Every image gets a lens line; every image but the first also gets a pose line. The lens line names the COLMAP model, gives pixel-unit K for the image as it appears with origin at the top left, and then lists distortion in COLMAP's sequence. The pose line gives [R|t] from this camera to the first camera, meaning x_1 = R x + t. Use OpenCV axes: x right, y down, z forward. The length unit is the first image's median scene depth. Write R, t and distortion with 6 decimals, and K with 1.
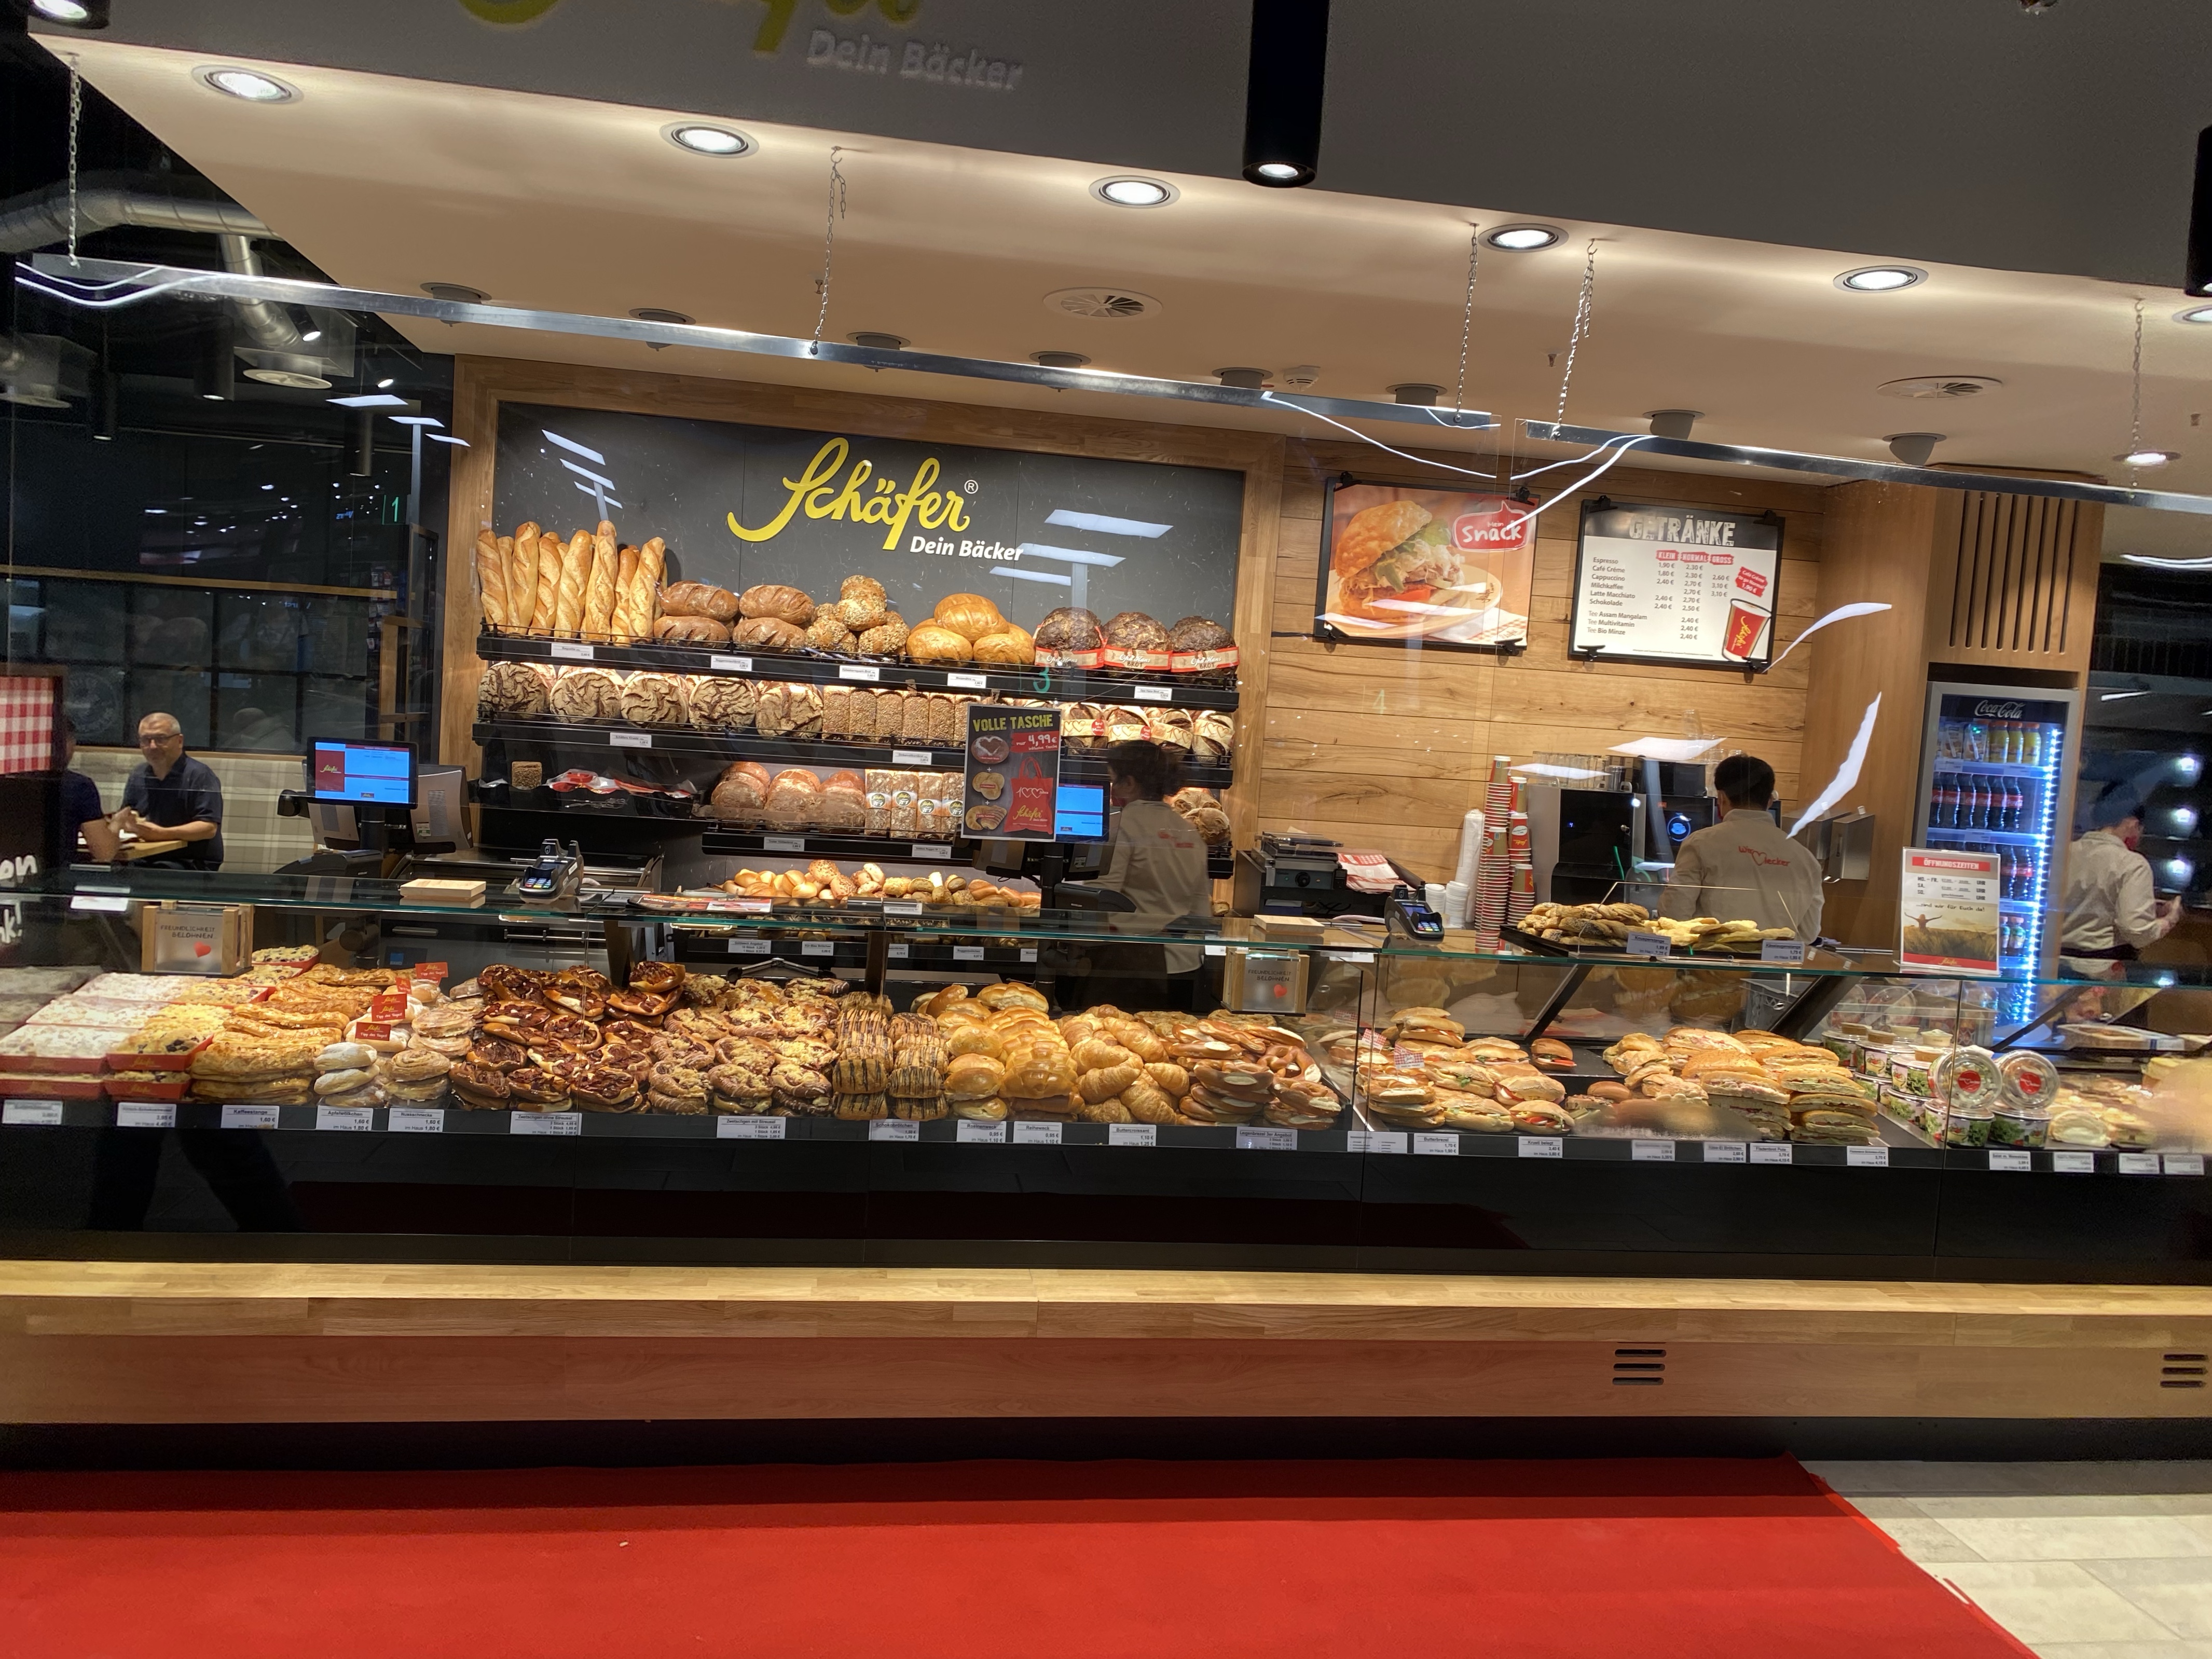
lens RADIAL K [[1711.2, 0, 1106.0], [0, 1711.2, 829.5], [0, 0, 1]] dist [0.139505, -0.301407]
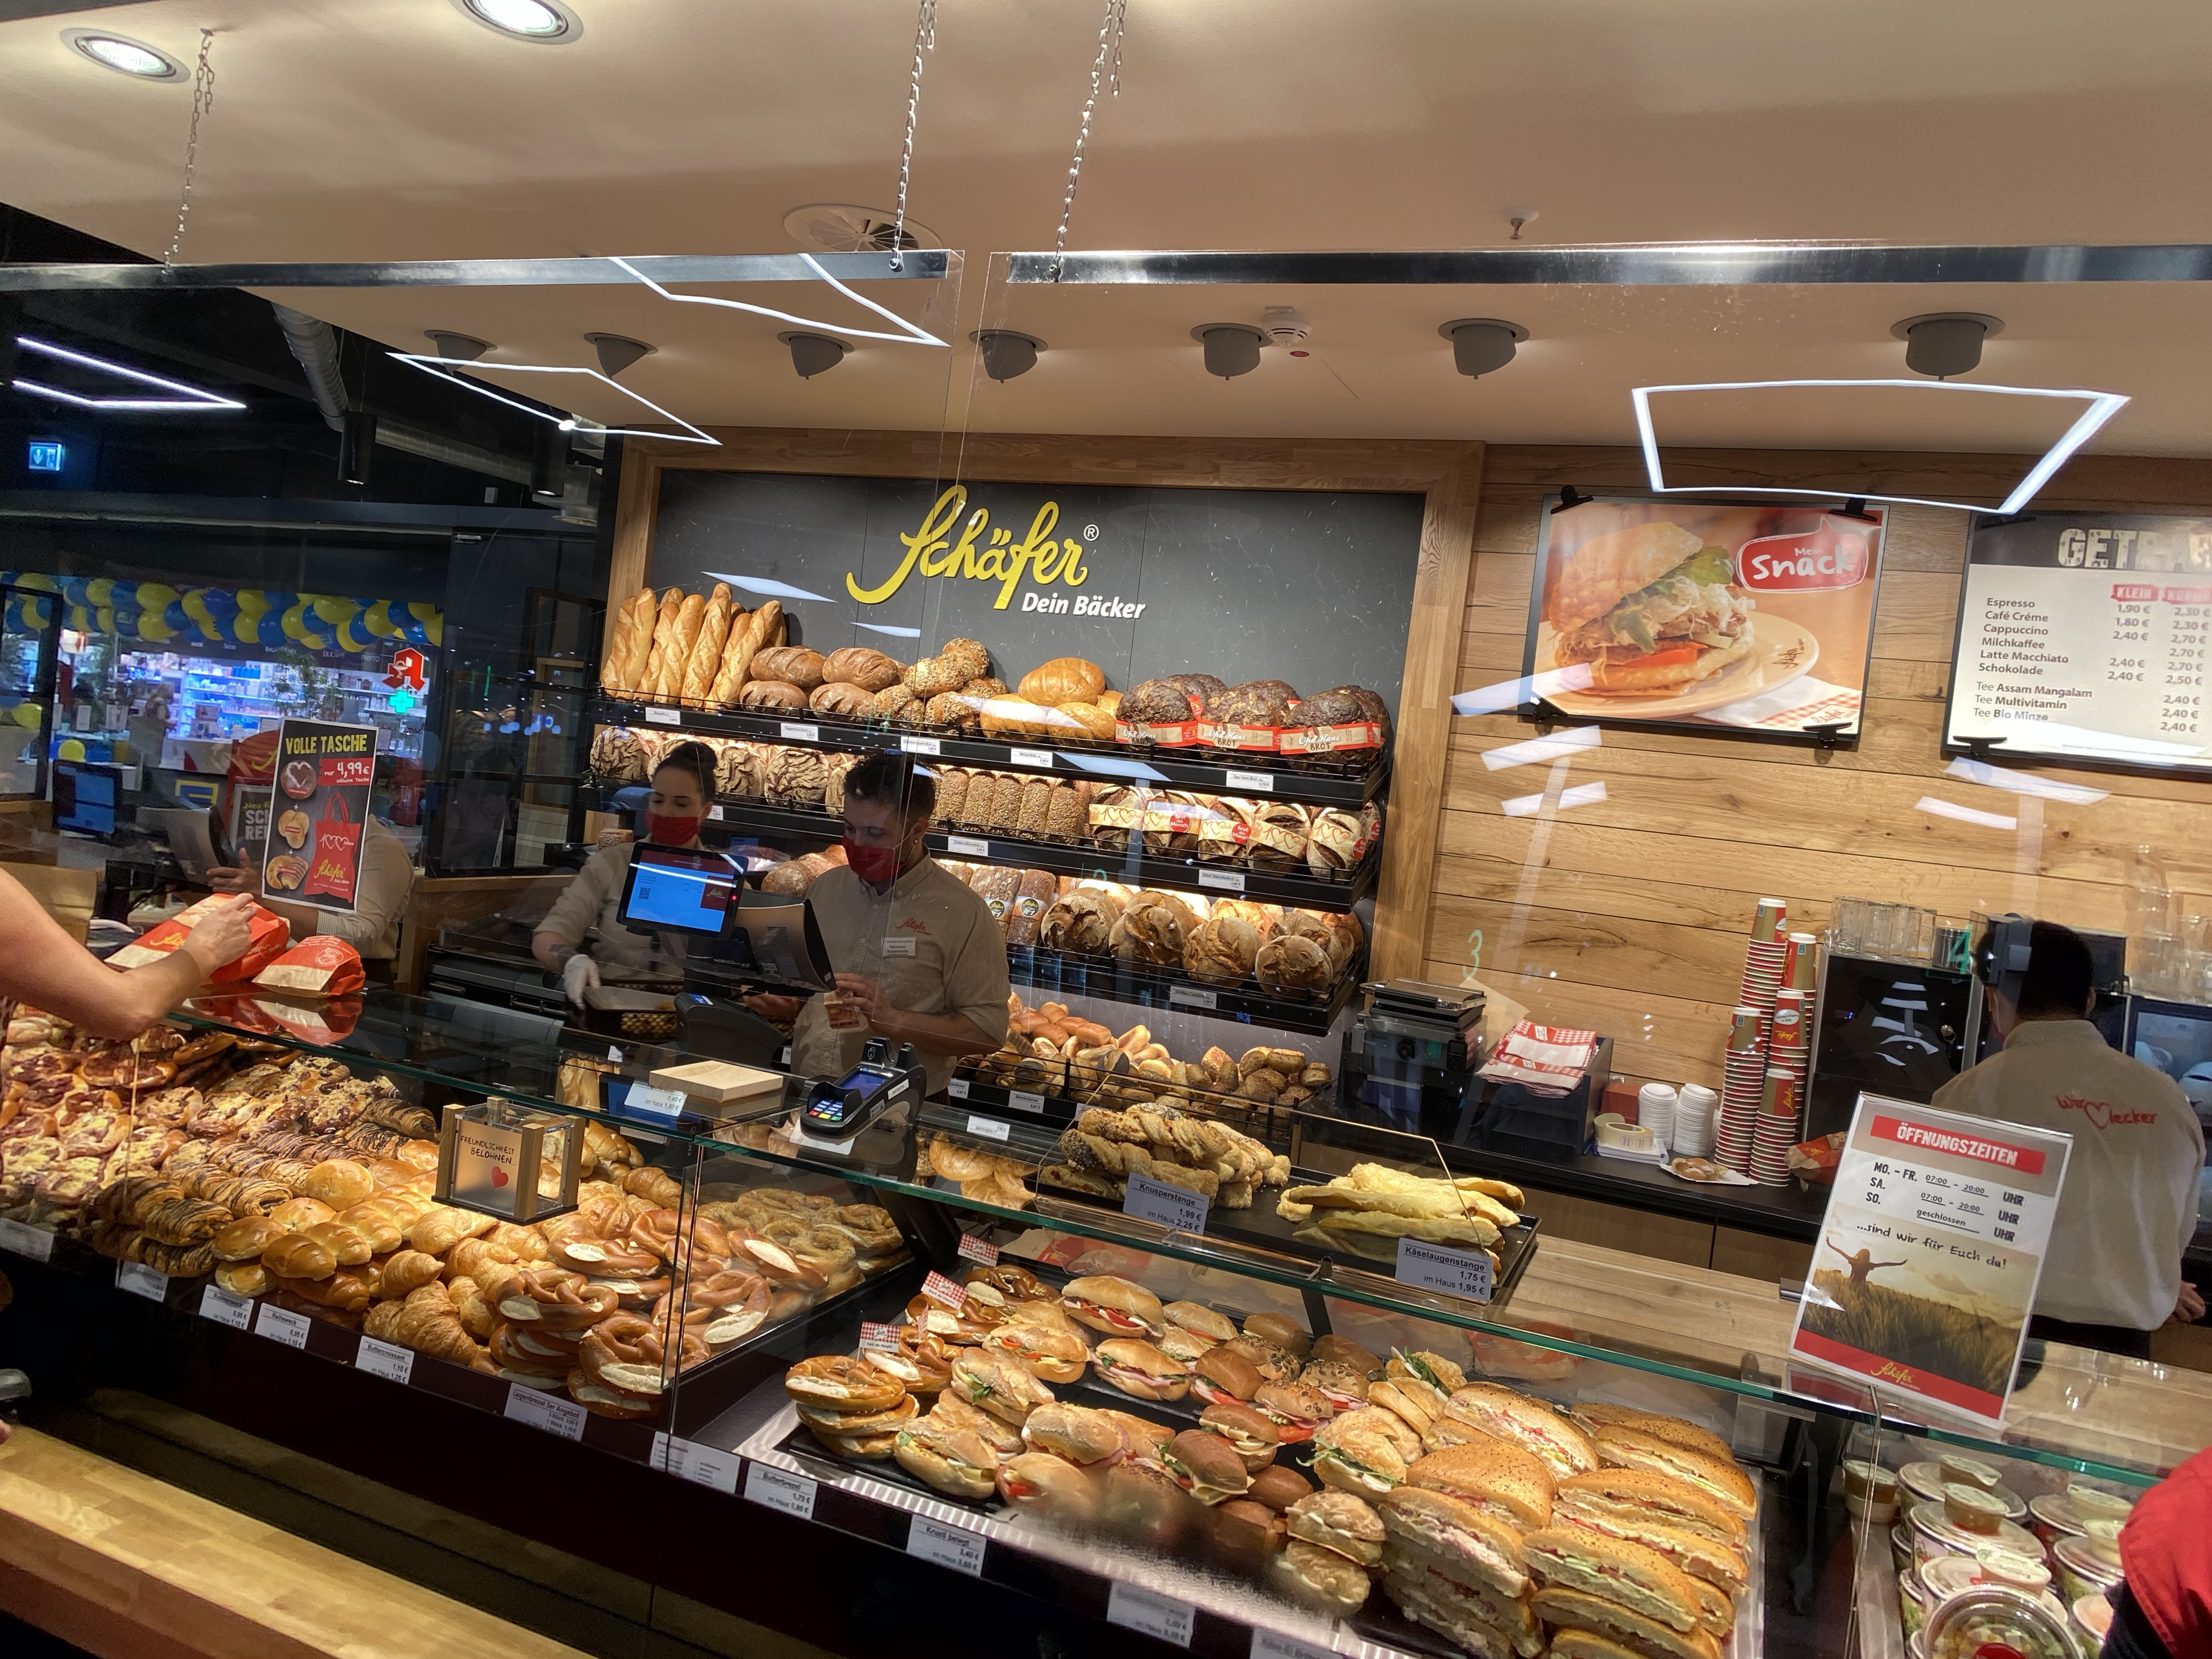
lens RADIAL K [[1605.3, 0, 1023.2], [0, 1605.3, 818.9], [0, 0, 1]] dist [0.073731, -0.104926]
pose [[0.838688, 0.044305, -0.542807, 0.330065], [-0.091909, 0.993904, -0.060885, -0.009590], [0.536801, 0.100952, 0.837648, 0.343003]]
